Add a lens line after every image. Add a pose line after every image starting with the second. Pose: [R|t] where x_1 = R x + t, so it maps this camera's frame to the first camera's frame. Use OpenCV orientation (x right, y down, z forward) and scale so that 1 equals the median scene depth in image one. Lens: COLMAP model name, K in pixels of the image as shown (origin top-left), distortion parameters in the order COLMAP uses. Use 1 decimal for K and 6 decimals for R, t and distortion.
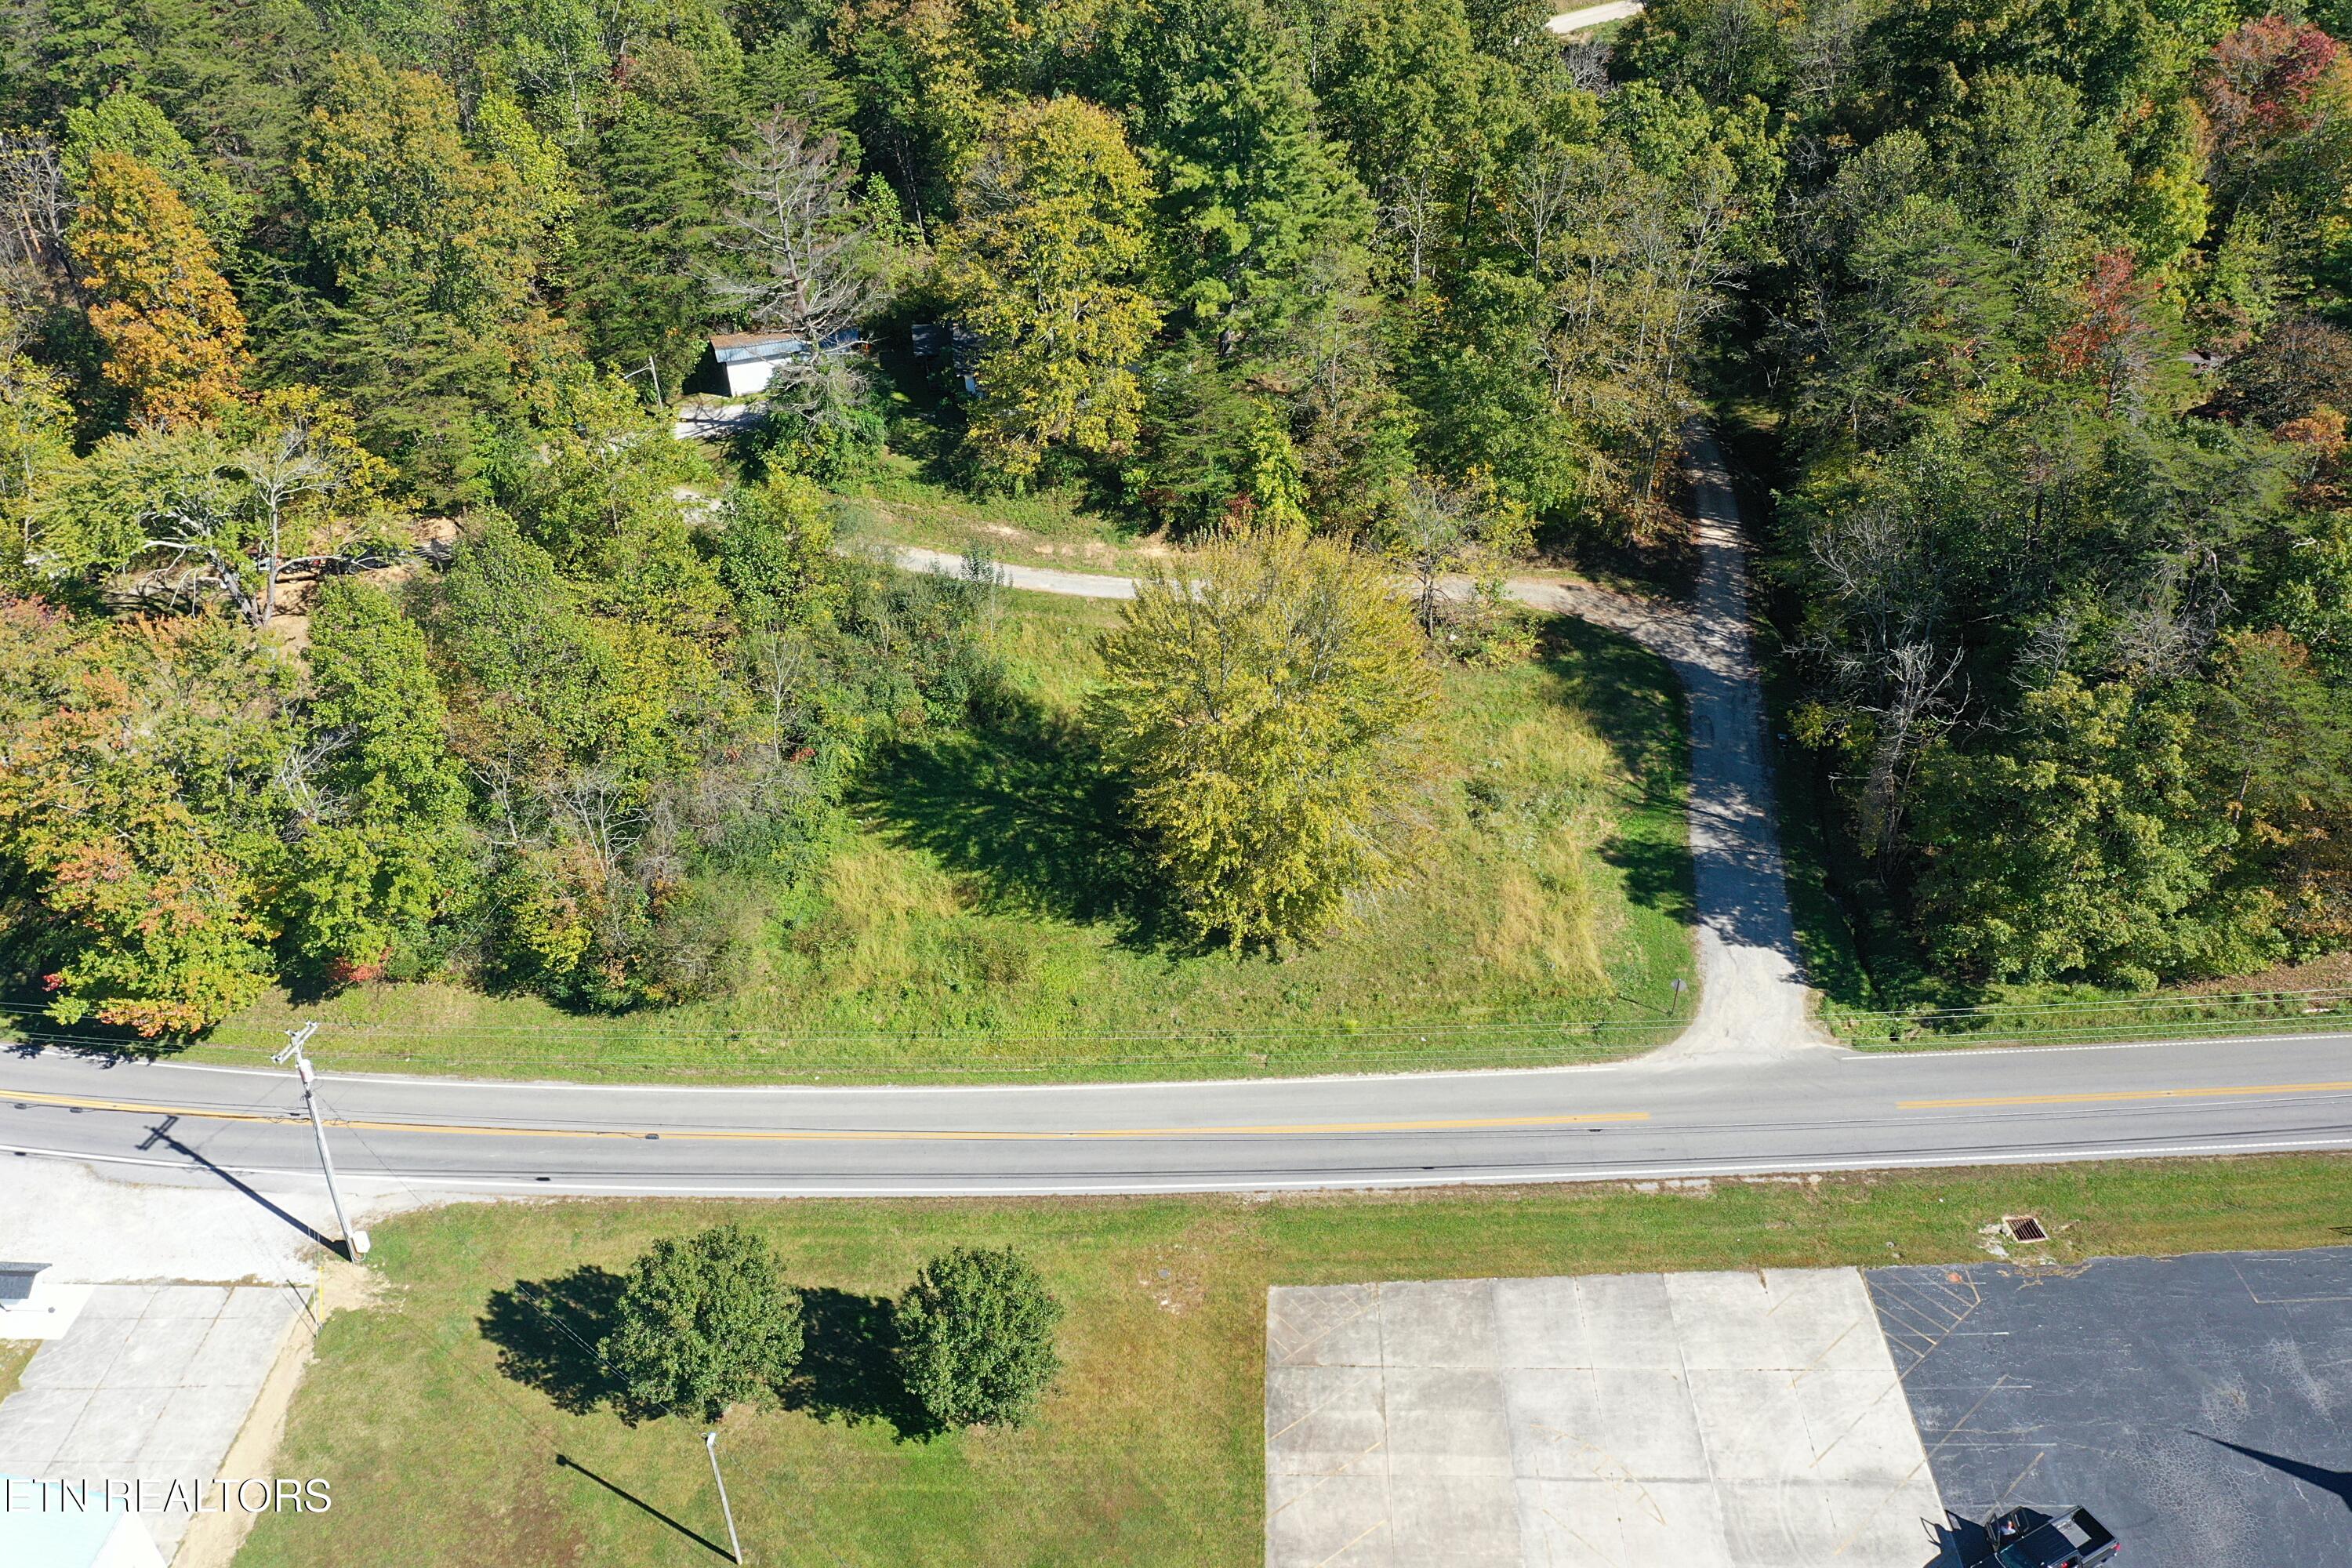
lens RADIAL K [[1811.6, 0, 1176.0], [0, 1811.6, 784.0], [0, 0, 1]] dist [-0.001662, -0.002007]
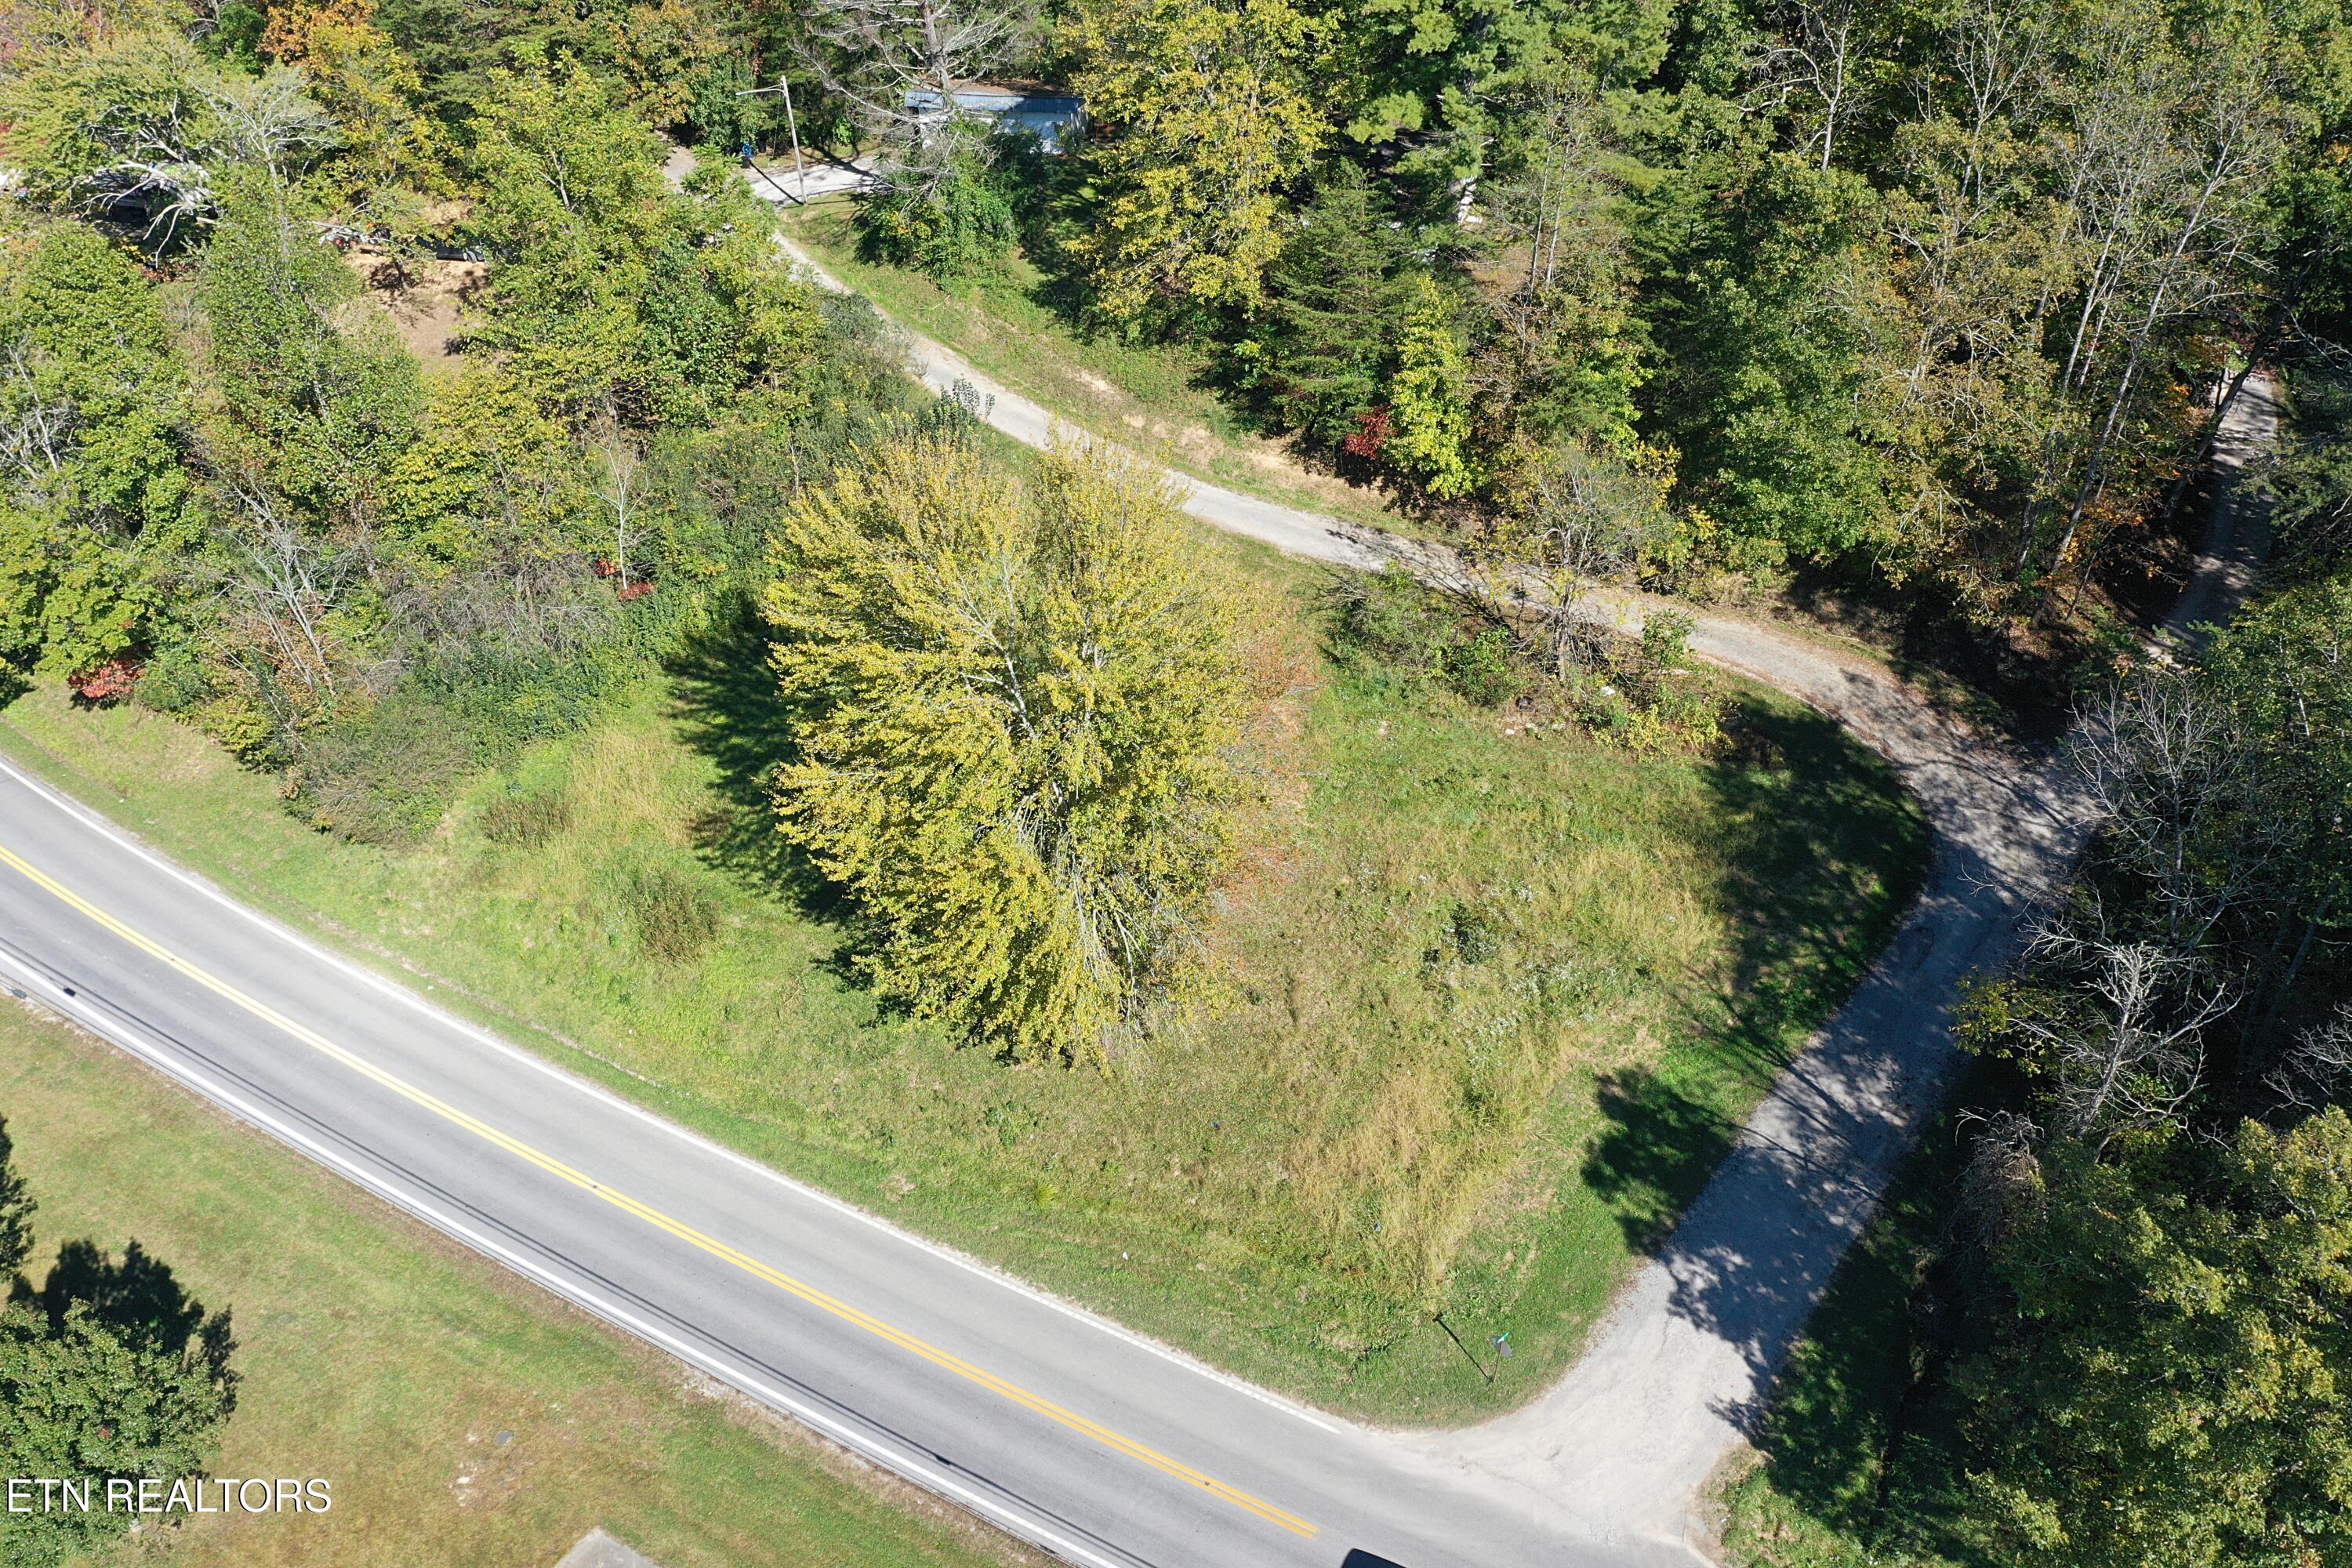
lens RADIAL K [[1849.1, 0, 1176.0], [0, 1849.1, 784.0], [0, 0, 1]] dist [-0.002392, -0.000600]
pose [[0.872413, 0.313097, -0.375322, 0.328756], [-0.285557, 0.949708, 0.128495, -0.107444], [0.396678, -0.004925, 0.917945, 0.361558]]
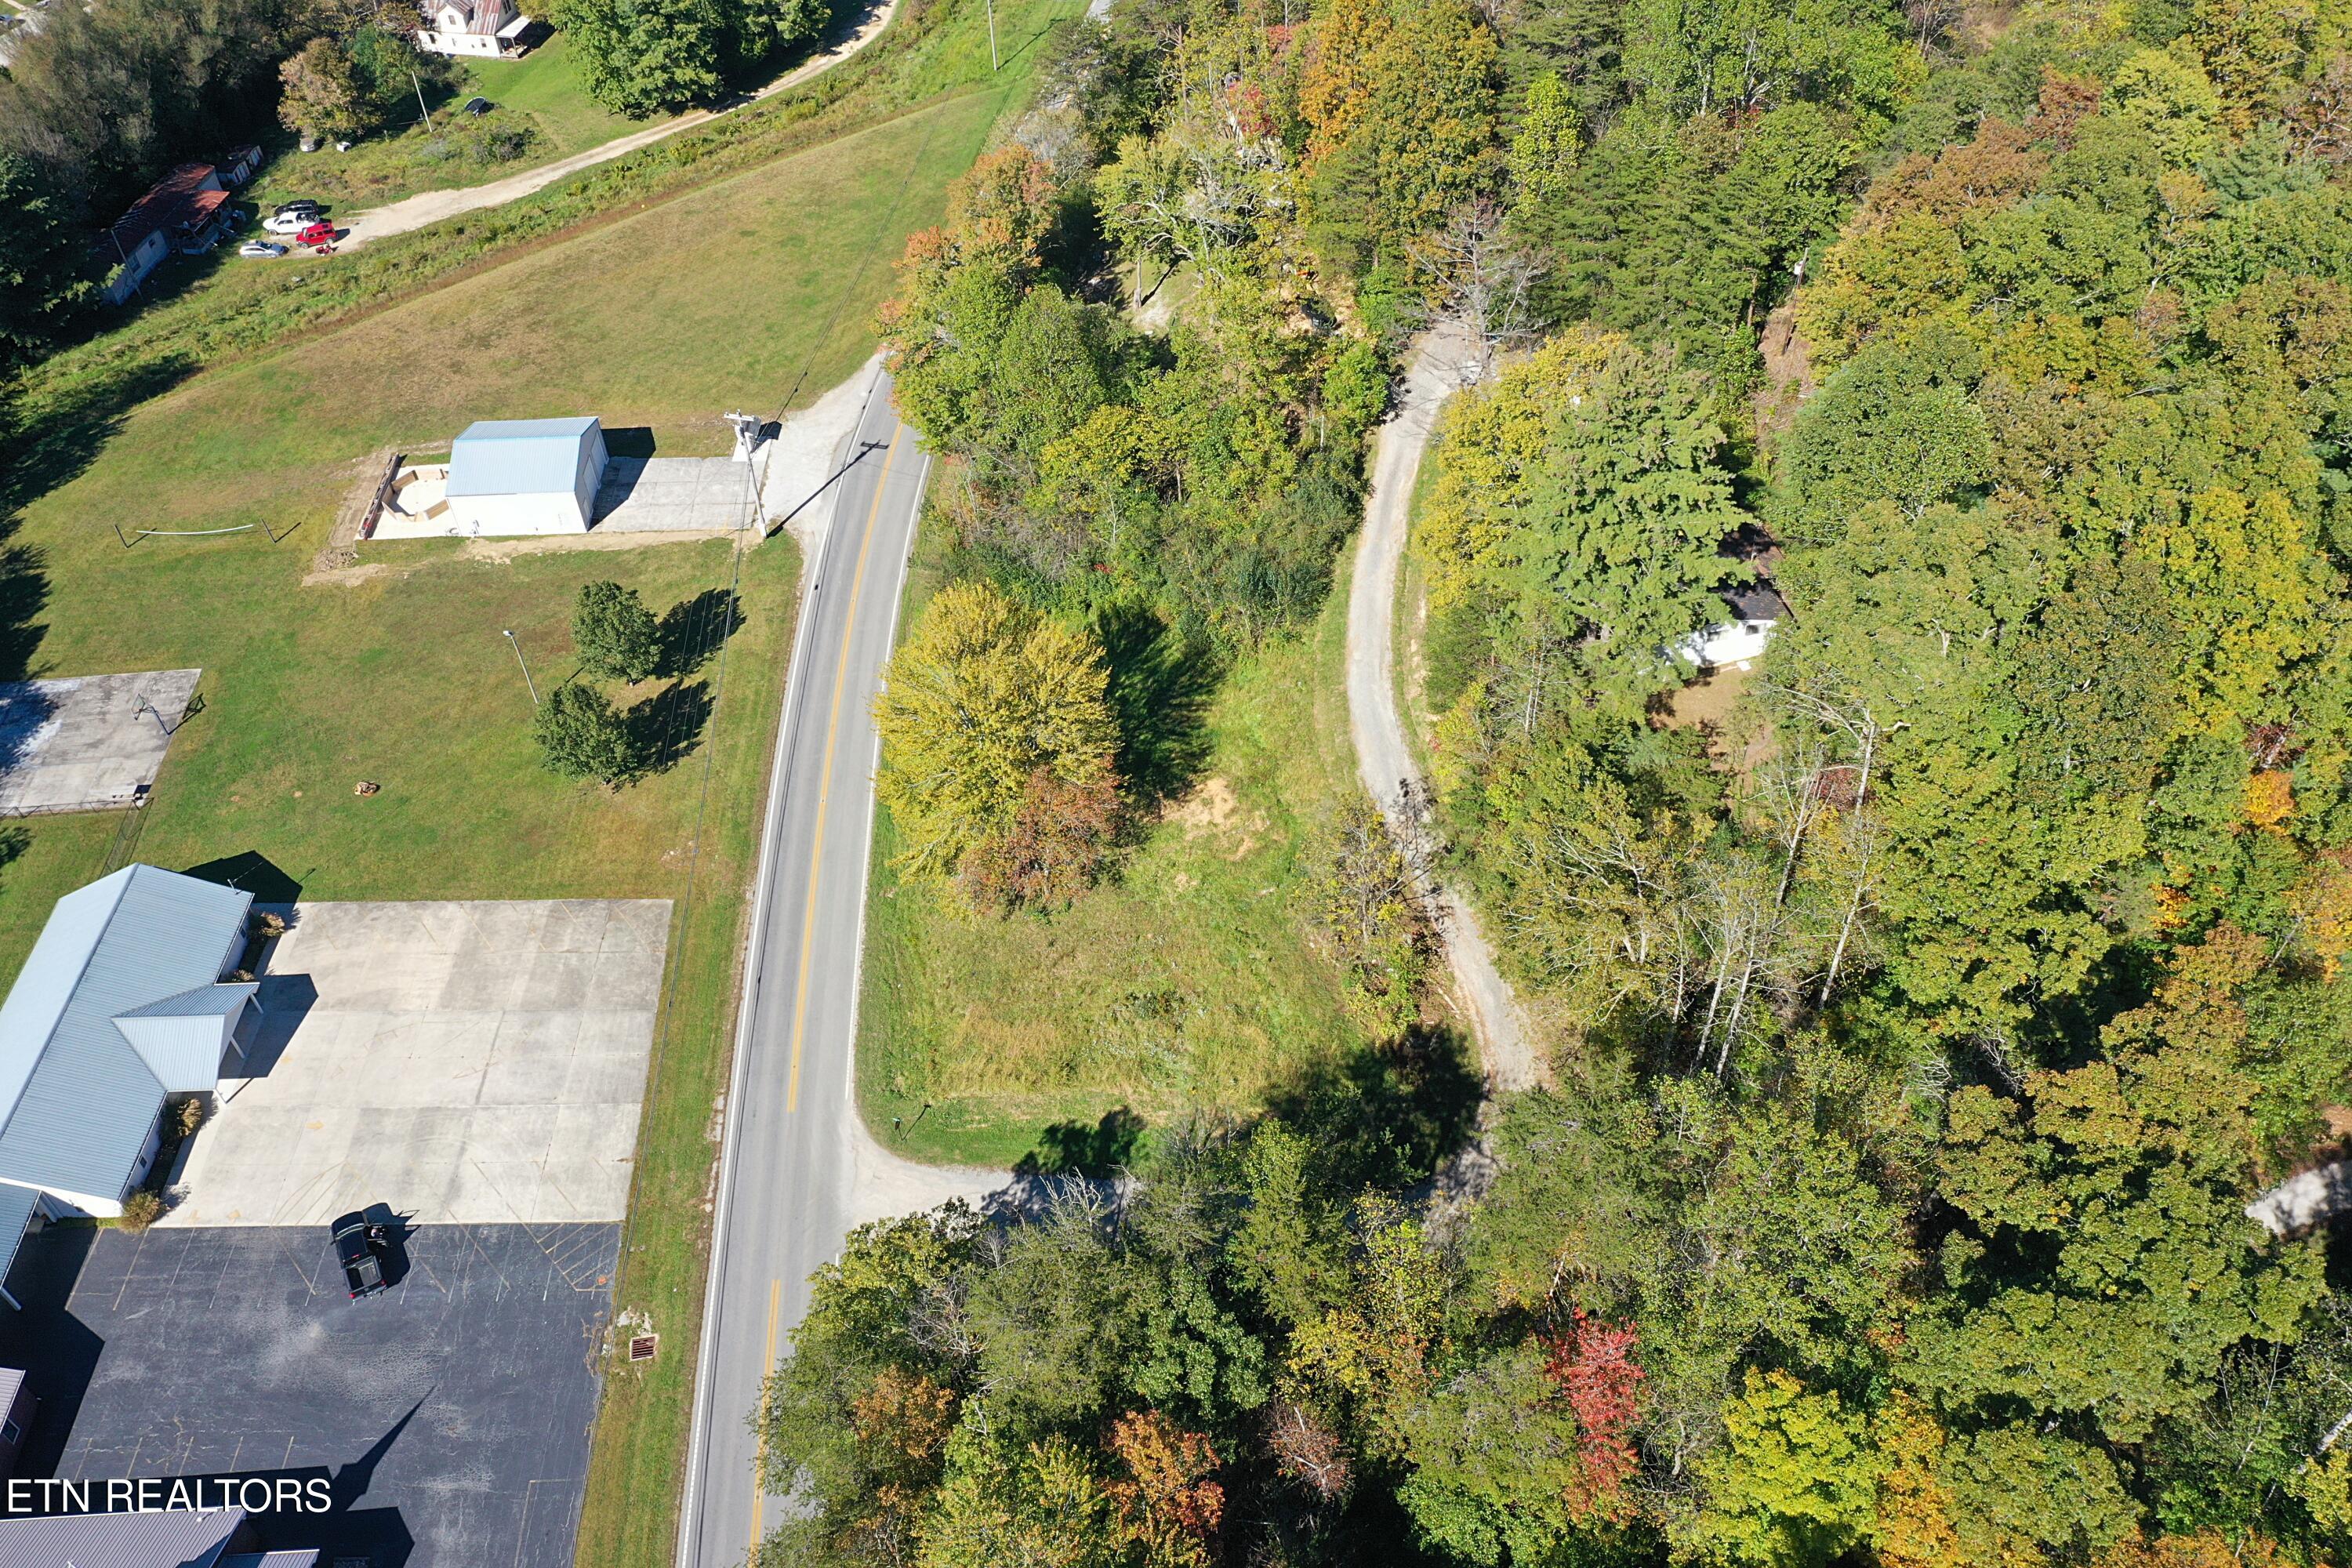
lens RADIAL K [[1811.6, 0, 1176.0], [0, 1811.6, 784.0], [0, 0, 1]] dist [-0.001662, -0.002007]
pose [[0.067211, 0.728853, -0.681363, 0.877248], [-0.560366, 0.592602, 0.578630, -0.765771], [0.825513, 0.342922, 0.448254, 0.491578]]
